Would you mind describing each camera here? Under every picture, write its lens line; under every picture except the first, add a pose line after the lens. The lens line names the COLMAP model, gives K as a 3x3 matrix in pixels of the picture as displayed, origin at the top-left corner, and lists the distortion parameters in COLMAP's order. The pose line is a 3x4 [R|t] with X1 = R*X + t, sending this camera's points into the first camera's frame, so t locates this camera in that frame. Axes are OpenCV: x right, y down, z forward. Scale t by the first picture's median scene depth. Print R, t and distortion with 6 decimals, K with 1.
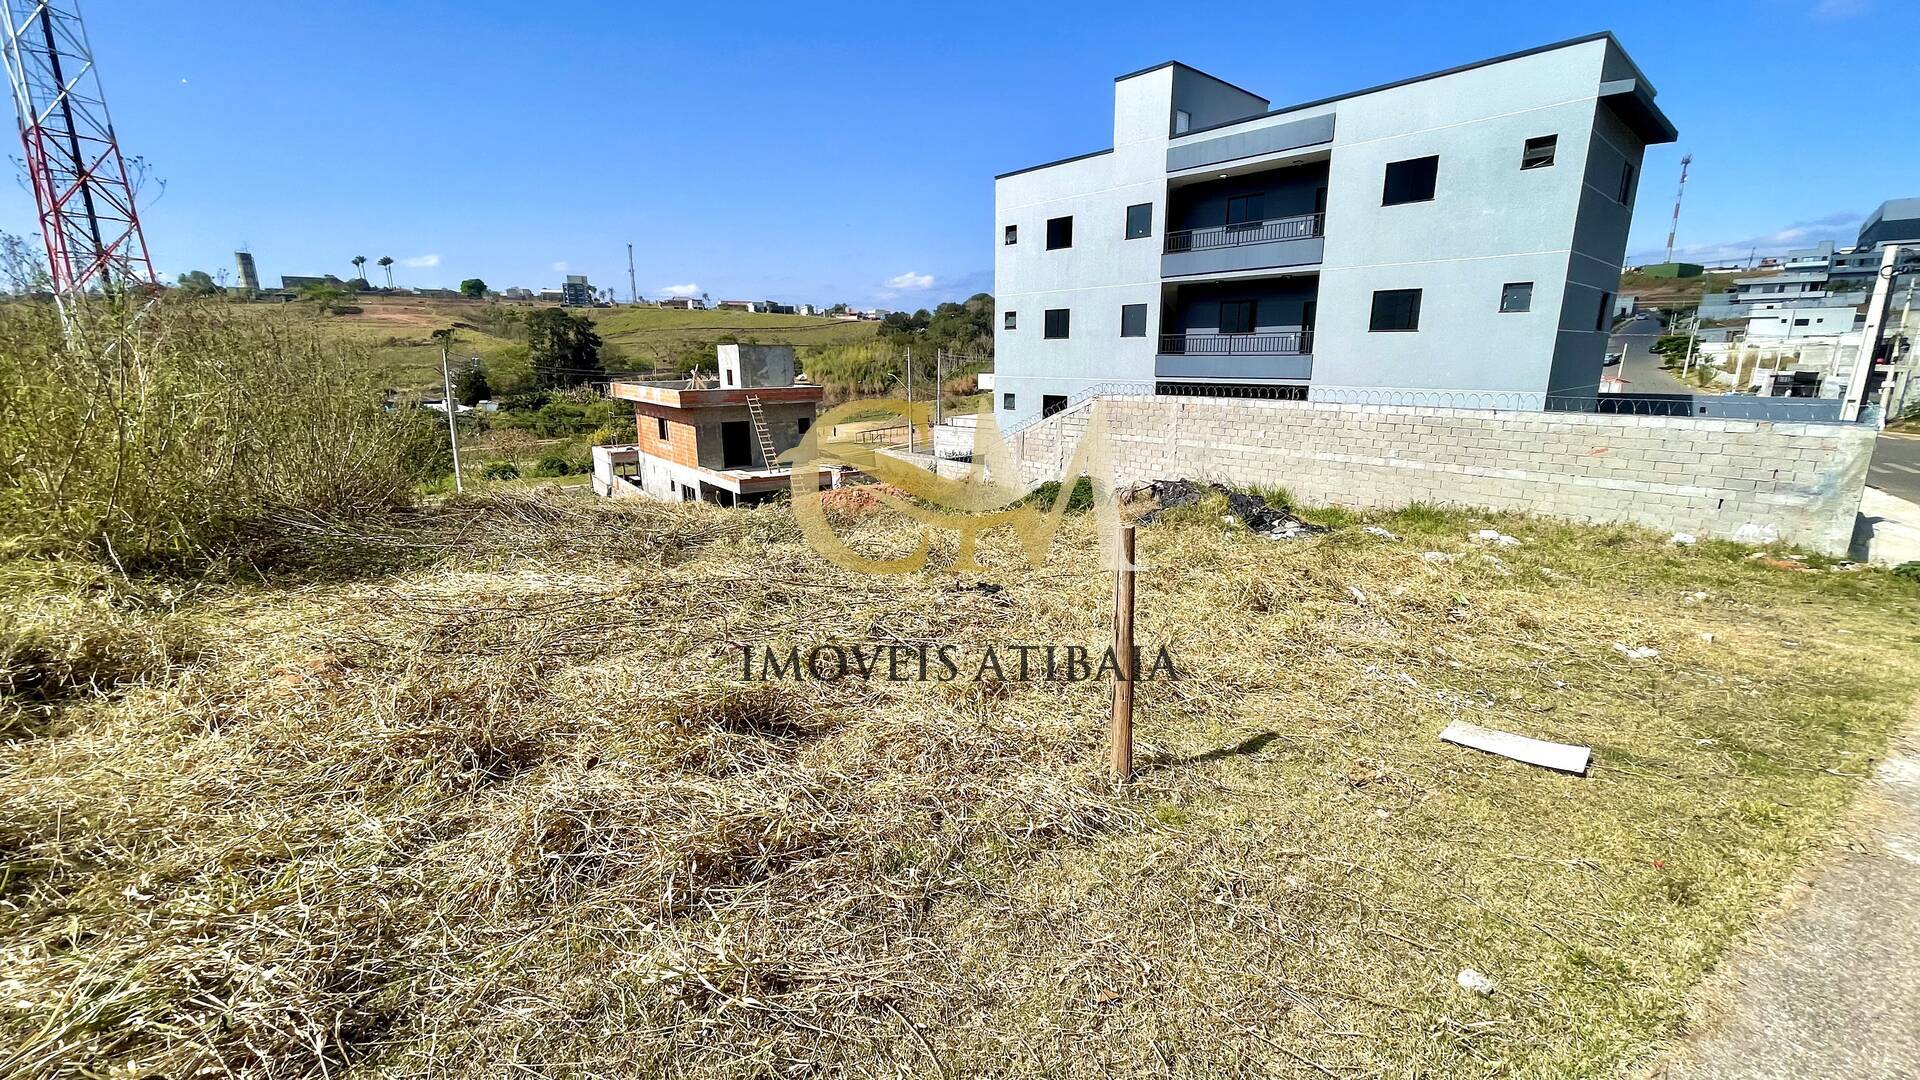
lens RADIAL K [[780.3, 0, 960.0], [0, 780.3, 545.3], [0, 0, 1]] dist [-0.000674, 0.001102]
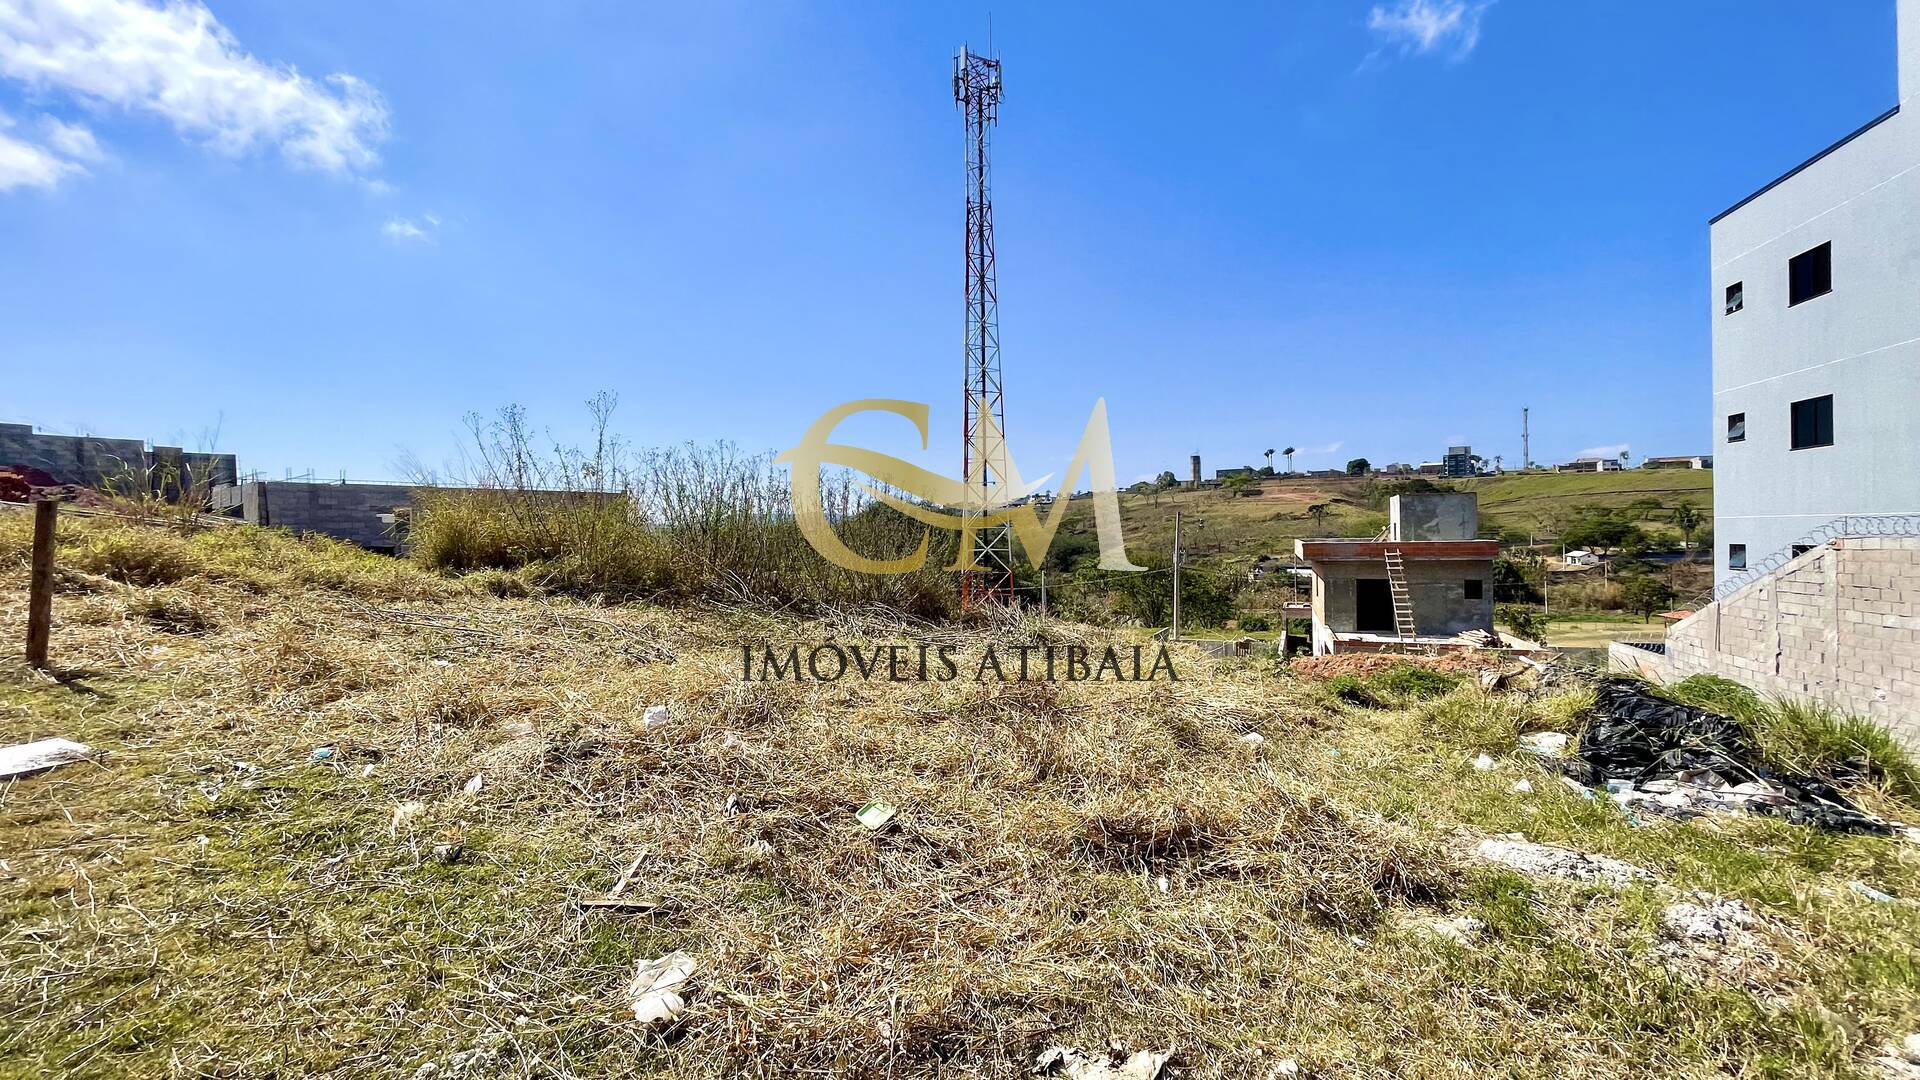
lens RADIAL K [[780.3, 0, 957.9], [0, 780.3, 538.4], [0, 0, 1]] dist [-0.000674, 0.001102]
pose [[0.521778, -0.000216, -0.853082, 0.068923], [-0.190633, 0.974682, -0.116846, -0.003553], [0.831509, 0.223593, 0.508526, 0.049516]]
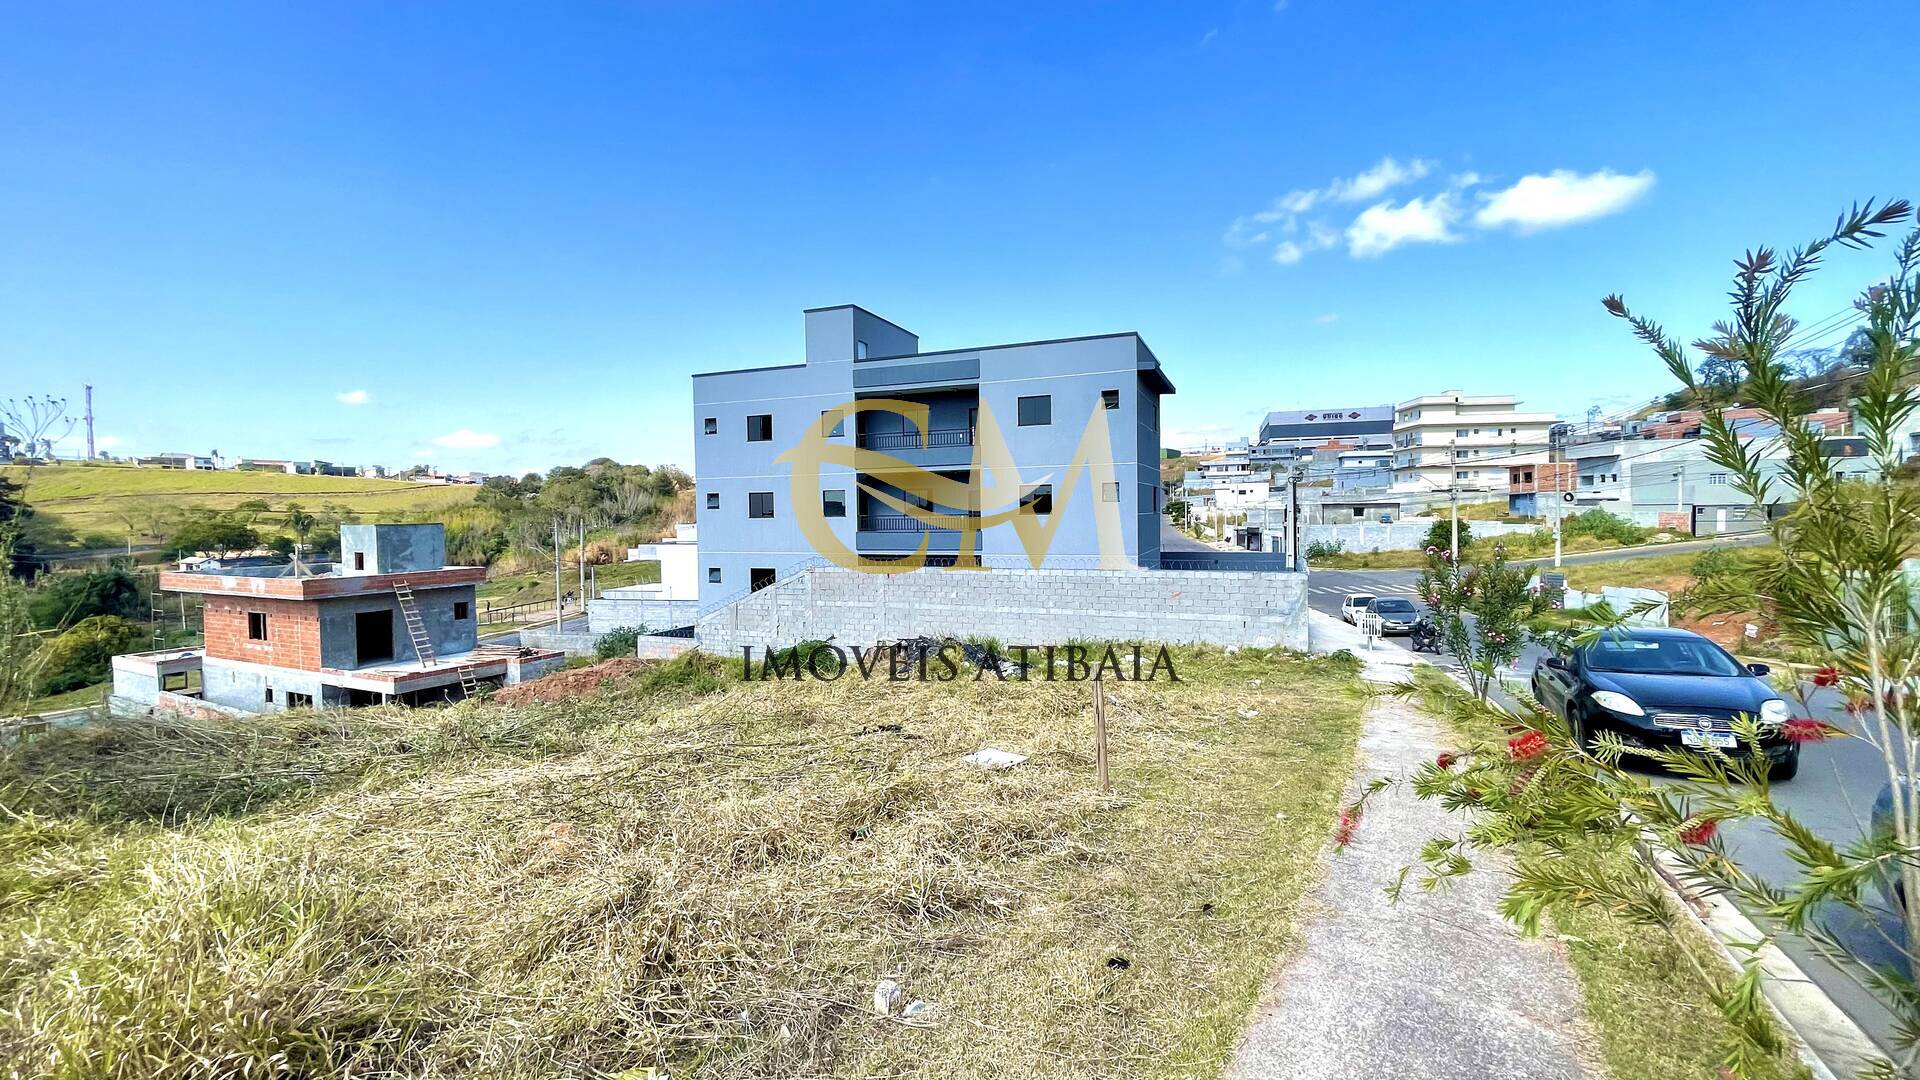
lens RADIAL K [[780.3, 0, 962.5], [0, 780.3, 548.6], [0, 0, 1]] dist [-0.000674, 0.001102]
pose [[0.894539, -0.030232, 0.445966, -0.027885], [0.117982, 0.978298, -0.170335, -0.000318], [-0.431138, 0.204988, 0.878692, -0.020117]]
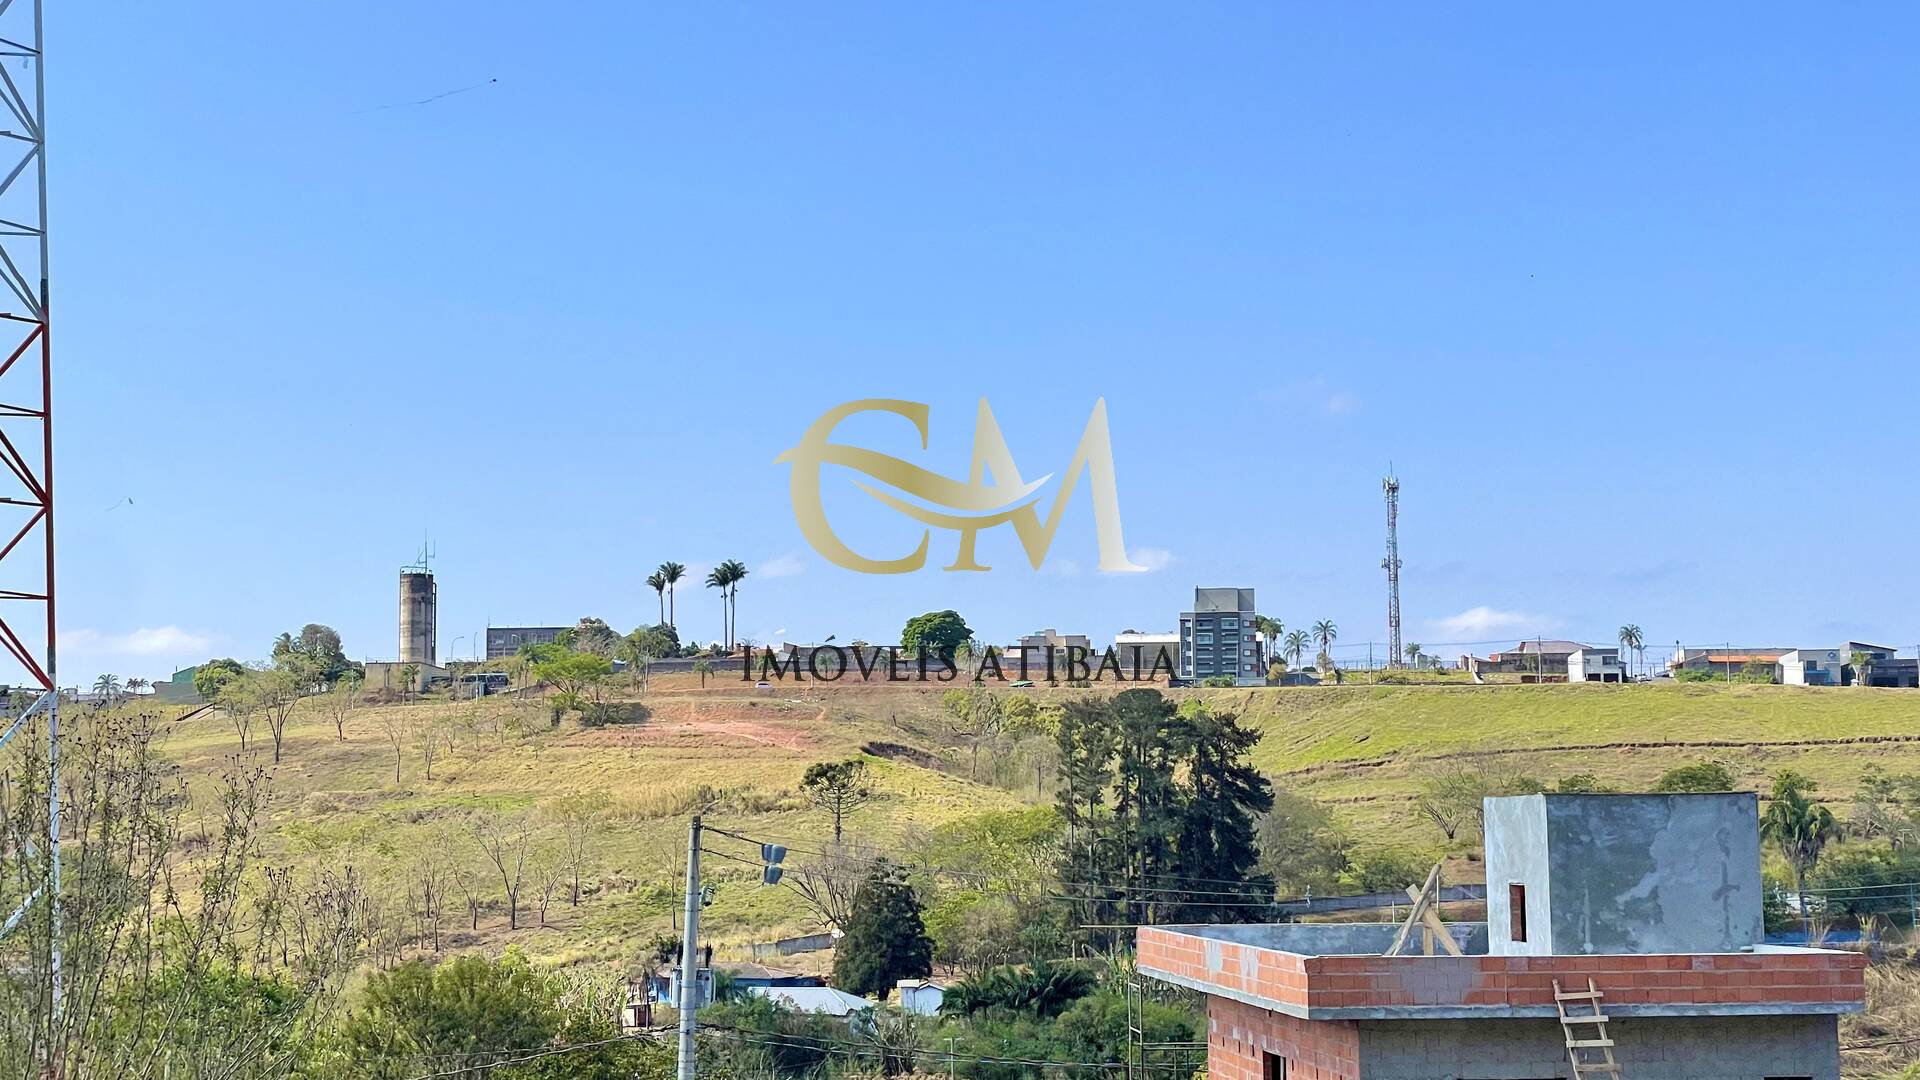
lens RADIAL K [[2904.1, 0, 918.5], [0, 2904.1, 524.3], [0, 0, 1]] dist [0.078498, 0.000000]
pose [[0.854797, -0.058202, -0.515689, 0.019260], [-0.120211, 0.944459, -0.305854, -0.002910], [0.504848, 0.323435, 0.800324, 0.015404]]
